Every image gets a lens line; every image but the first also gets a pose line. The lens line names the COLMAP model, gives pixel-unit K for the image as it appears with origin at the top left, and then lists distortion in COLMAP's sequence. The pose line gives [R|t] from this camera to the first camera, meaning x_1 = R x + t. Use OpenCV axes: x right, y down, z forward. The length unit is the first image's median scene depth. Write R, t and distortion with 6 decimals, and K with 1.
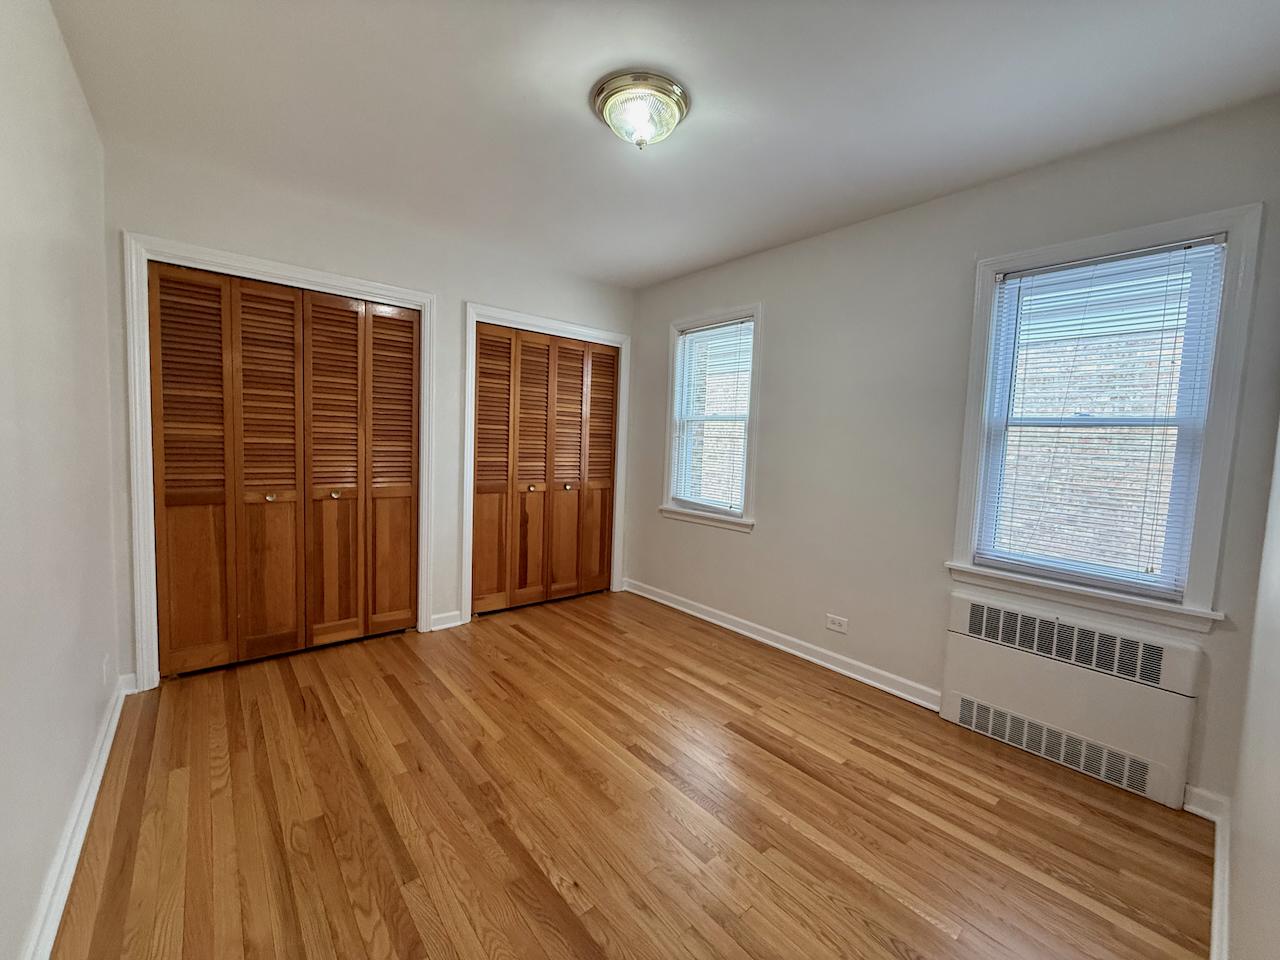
lens RADIAL K [[508.8, 0, 637.9], [0, 508.8, 479.8], [0, 0, 1]] dist [-0.002276, 0.000233]
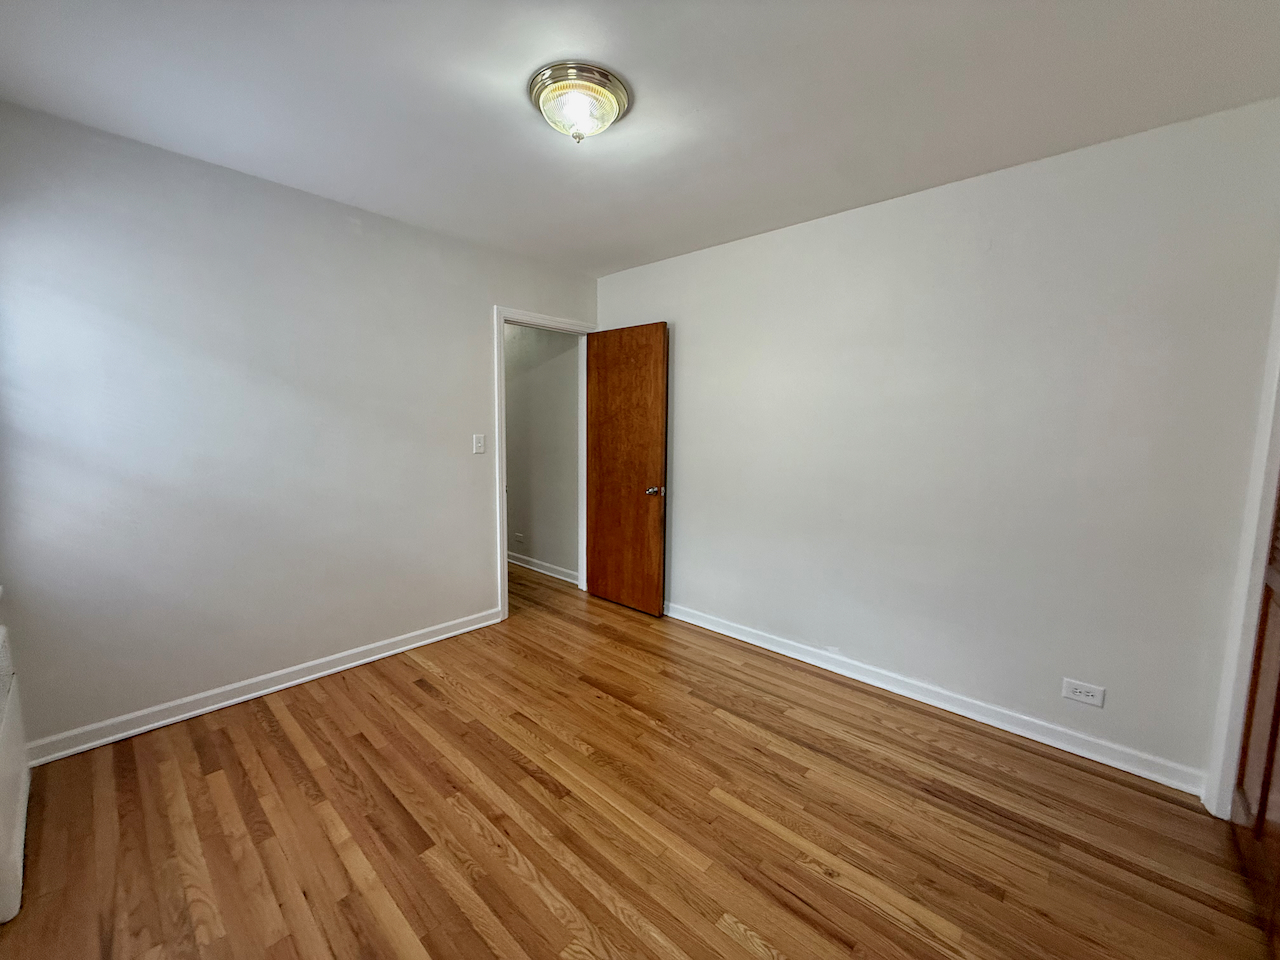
lens RADIAL K [[515.3, 0, 632.6], [0, 515.3, 478.4], [0, 0, 1]] dist [-0.000425, 0.000301]
pose [[-0.992487, -0.035631, -0.117046, -0.004400], [-0.057243, 0.980721, 0.186841, -0.175379], [0.108132, 0.192137, -0.975393, 1.661627]]
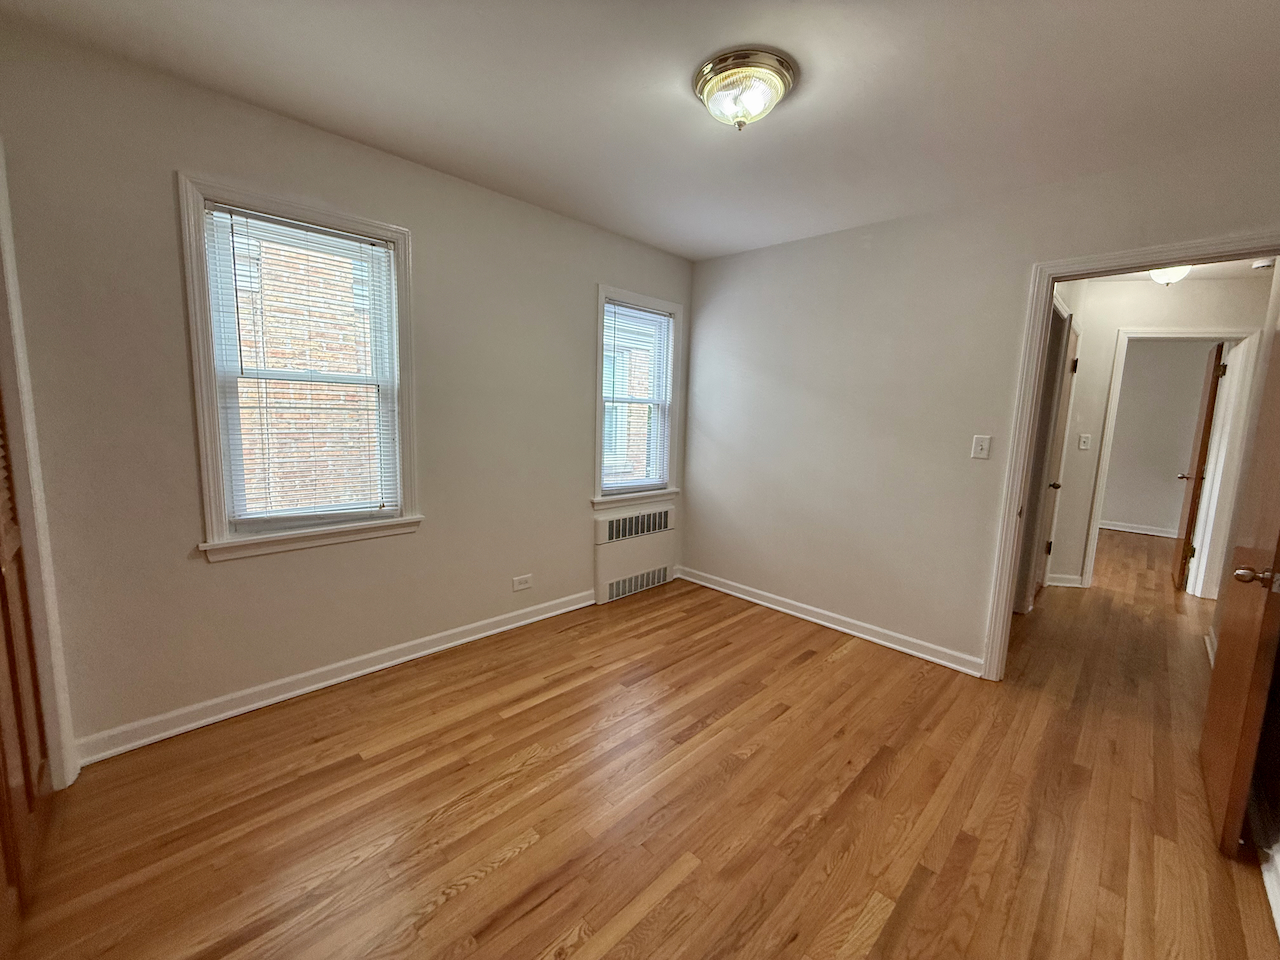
lens RADIAL K [[508.8, 0, 637.9], [0, 508.8, 479.8], [0, 0, 1]] dist [-0.002276, 0.000233]
pose [[-0.072701, -0.171028, 0.982580, -0.833386], [0.048272, 0.983429, 0.174748, -0.141015], [-0.996185, 0.060136, -0.063241, 1.033798]]
